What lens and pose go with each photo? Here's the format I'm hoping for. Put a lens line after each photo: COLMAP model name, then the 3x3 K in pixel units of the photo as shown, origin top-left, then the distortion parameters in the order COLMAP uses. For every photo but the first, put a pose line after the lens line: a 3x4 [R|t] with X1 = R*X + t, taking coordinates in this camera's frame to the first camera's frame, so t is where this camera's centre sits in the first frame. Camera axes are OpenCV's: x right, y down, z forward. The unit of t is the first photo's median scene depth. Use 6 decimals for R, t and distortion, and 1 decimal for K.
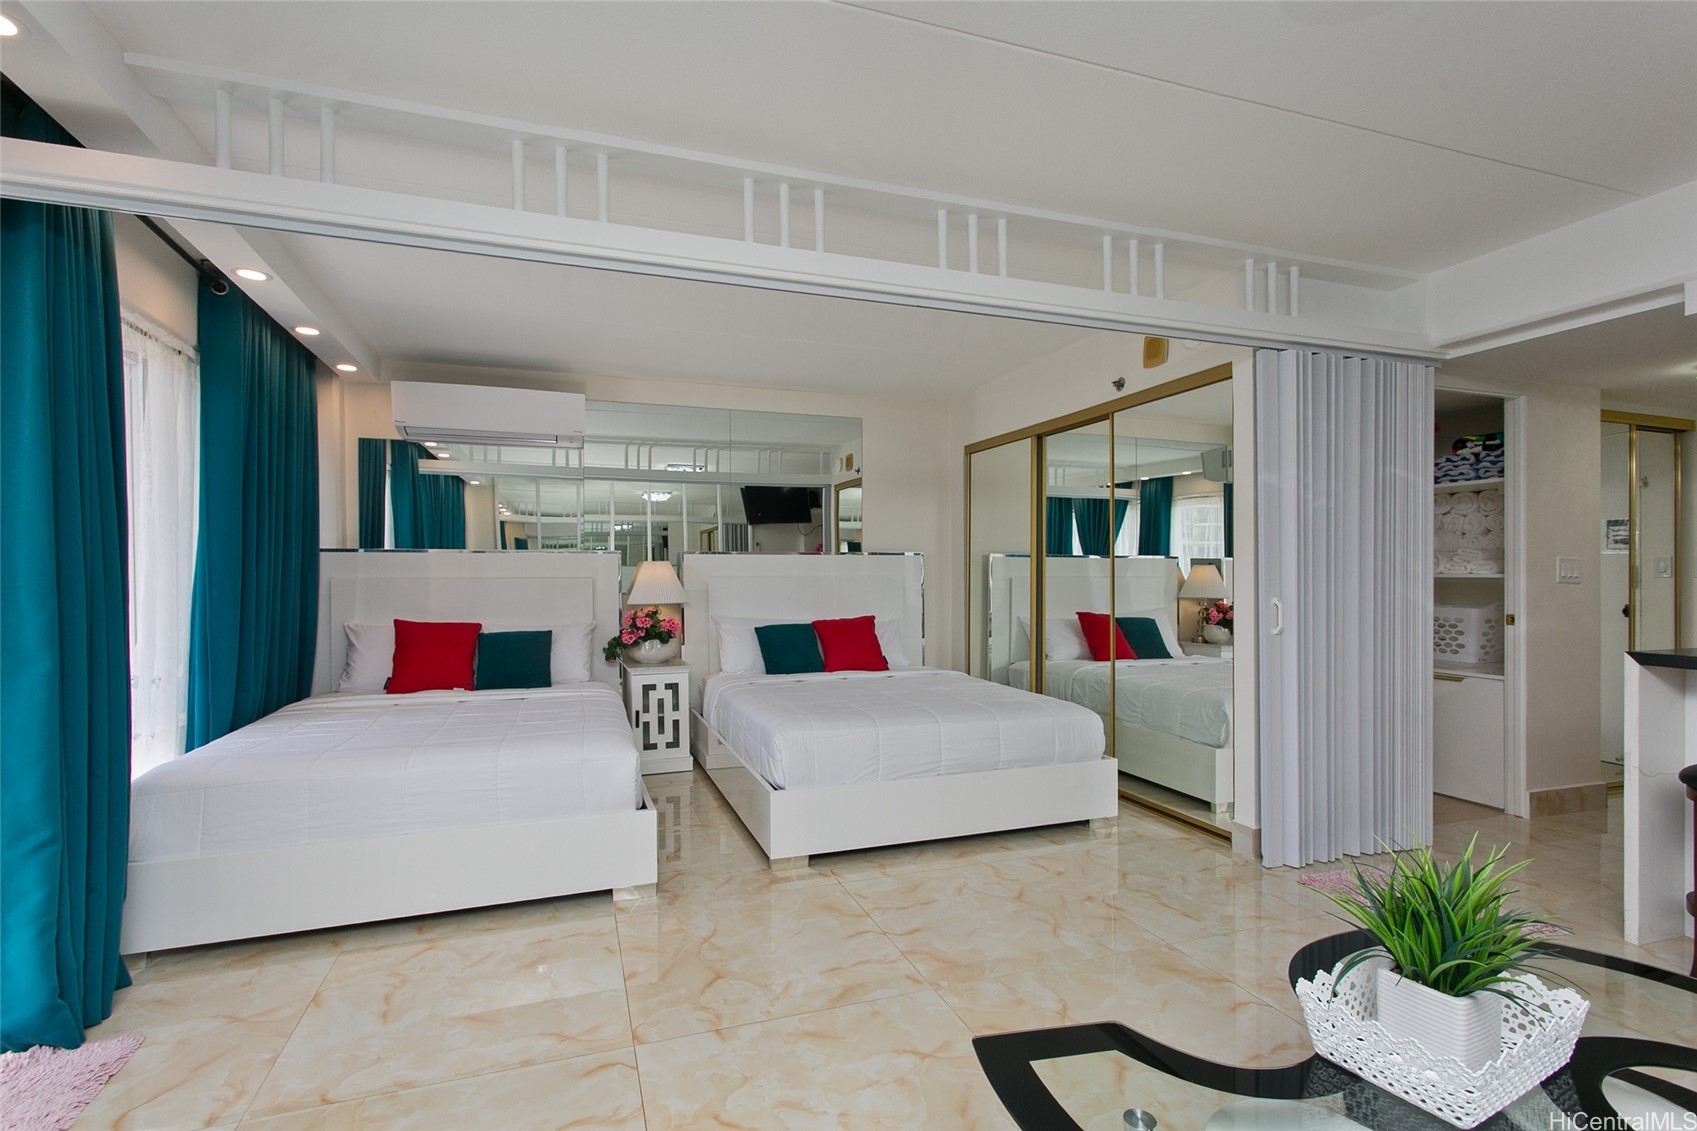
lens RADIAL K [[806.8, 0, 833.3], [0, 806.8, 573.2], [0, 0, 1]] dist [0.002576, 0.000470]
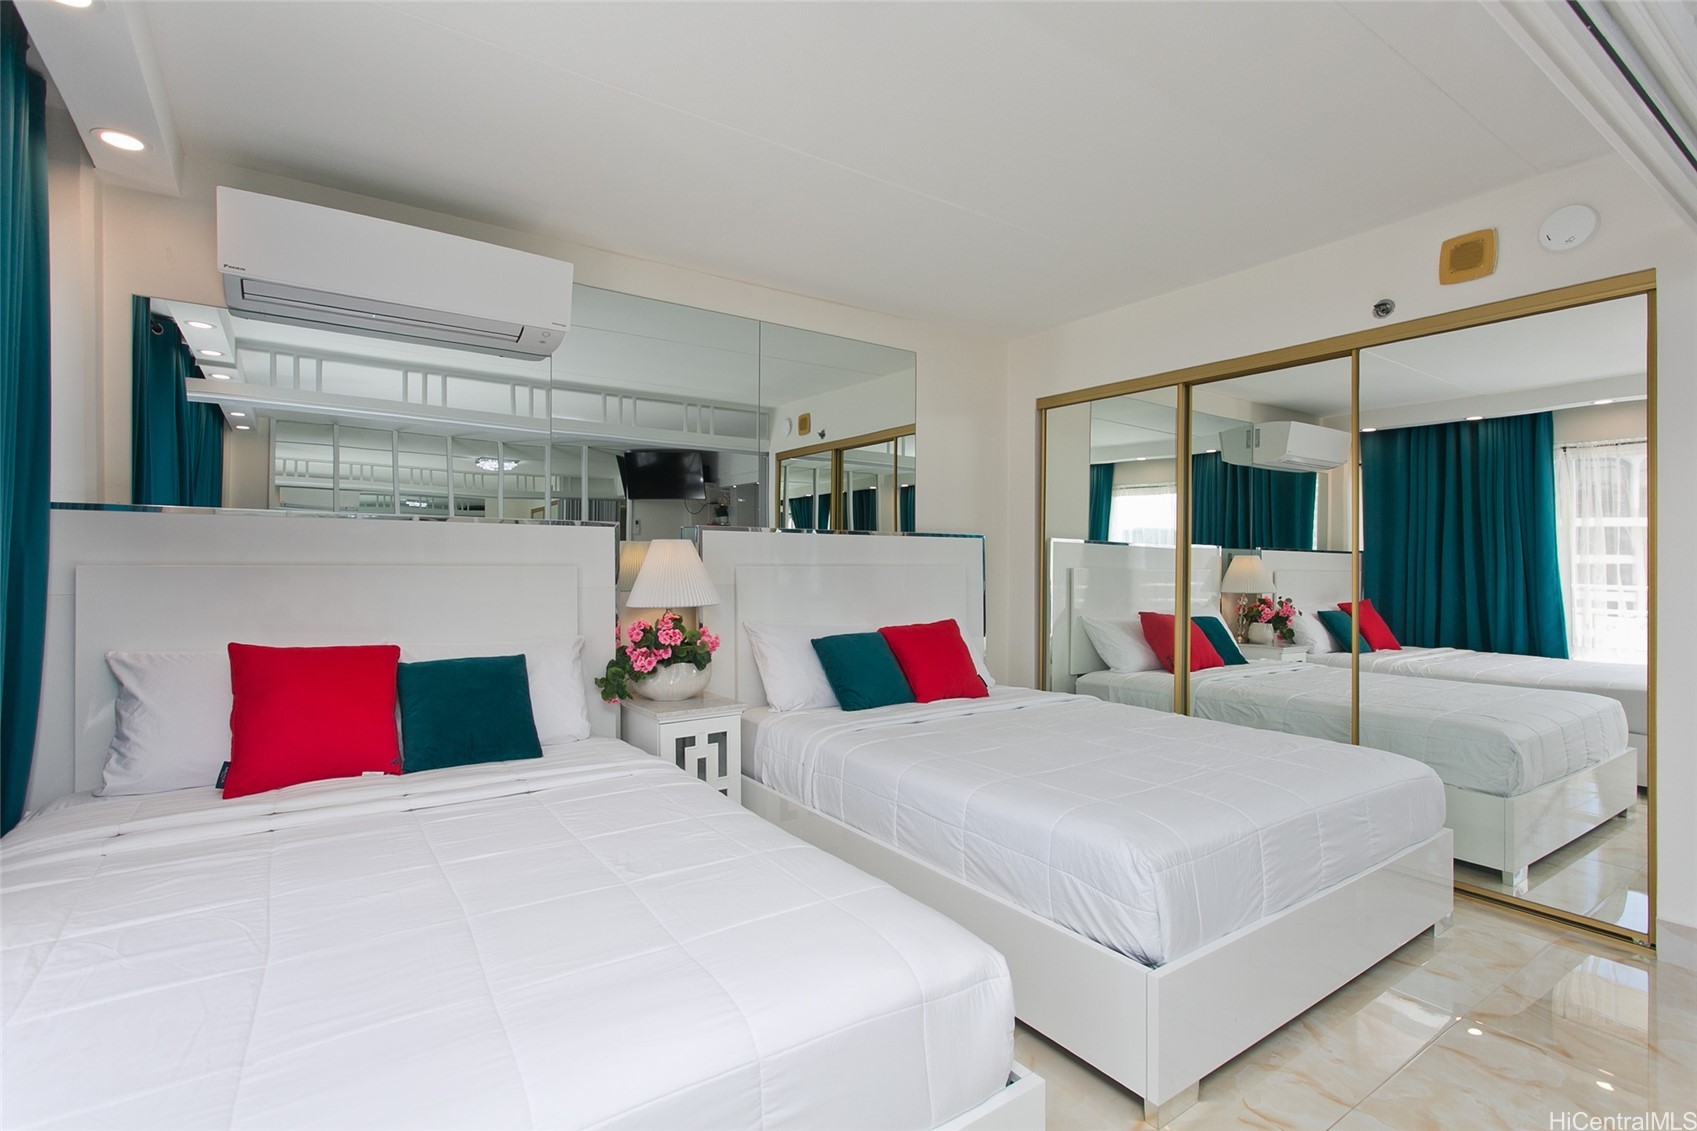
lens RADIAL K [[806.8, 0, 830.3], [0, 806.8, 560.5], [0, 0, 1]] dist [0.002576, 0.000470]
pose [[0.964477, 0.009041, 0.264012, -0.280171], [-0.008980, 0.999959, -0.001439, 0.001522], [-0.264014, -0.000983, 0.964518, 0.363147]]
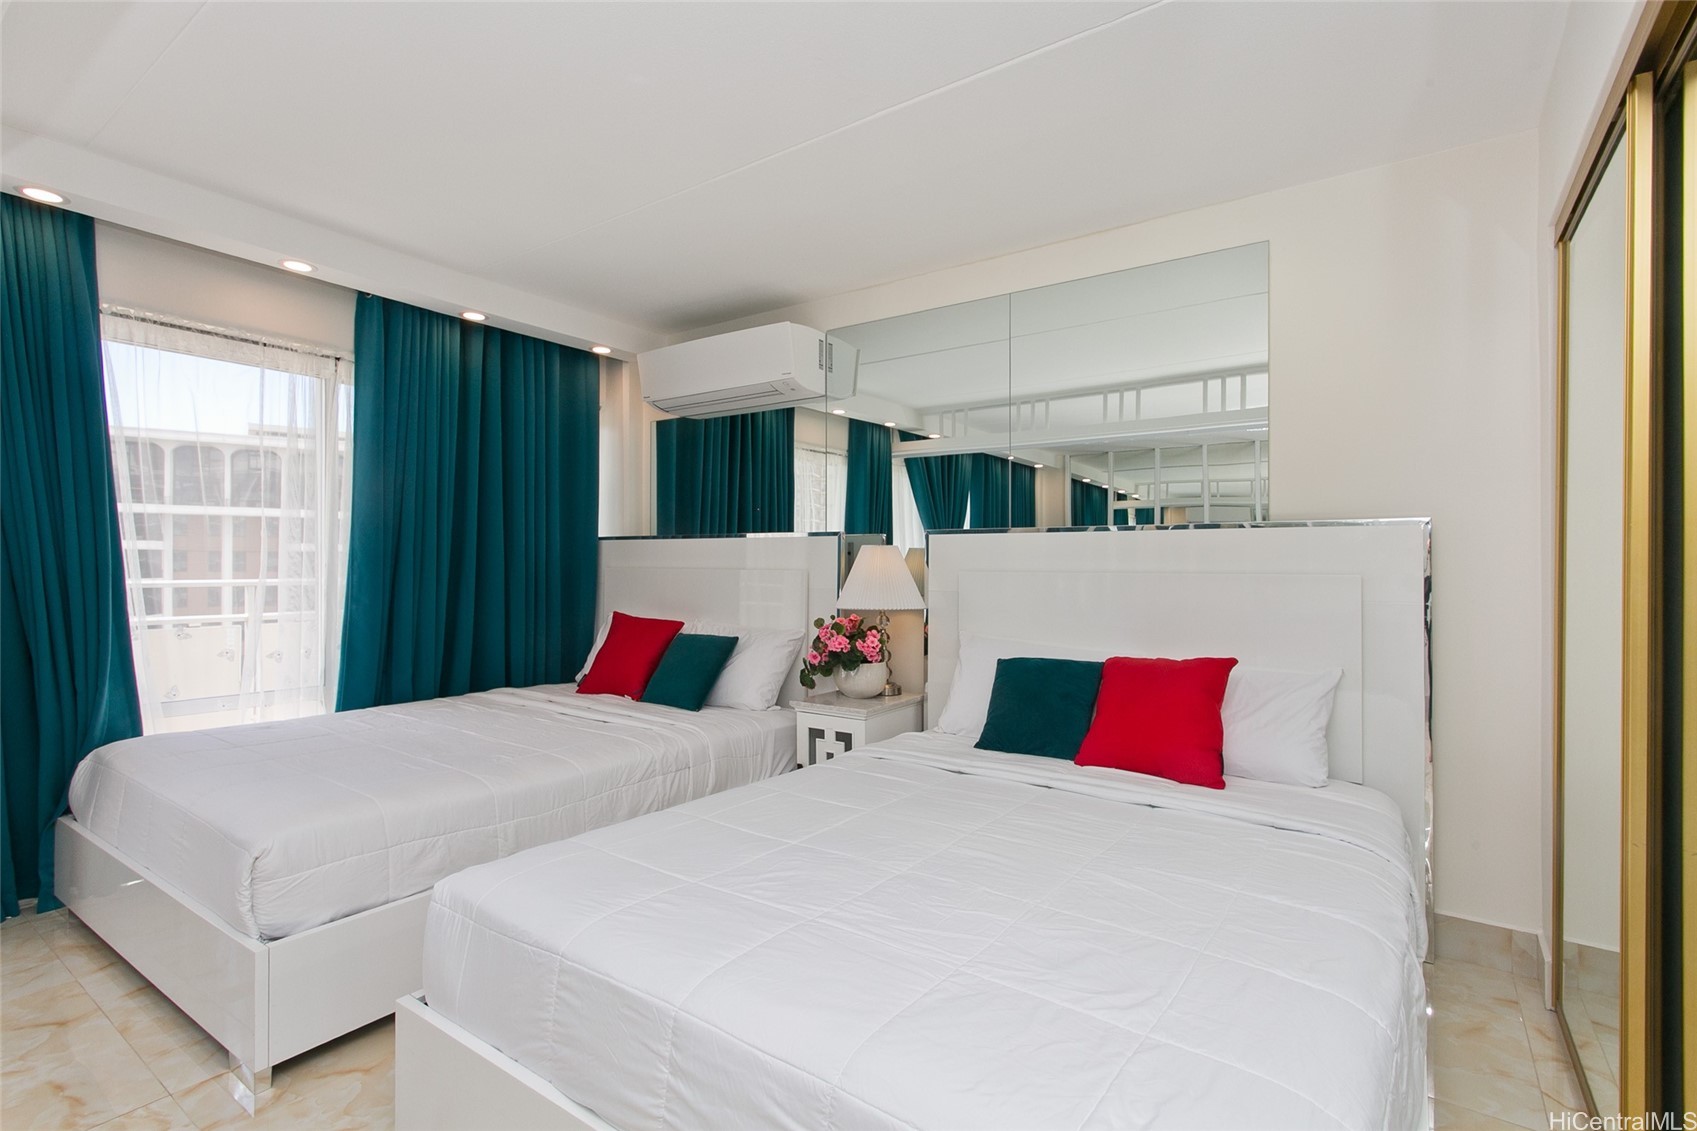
lens RADIAL K [[806.8, 0, 853.0], [0, 806.8, 561.4], [0, 0, 1]] dist [0.002576, 0.000470]
pose [[0.578005, 0.003084, -0.816028, 0.332000], [-0.004419, 0.999990, 0.000650, -0.002239], [0.816022, 0.003231, 0.578012, 0.622275]]
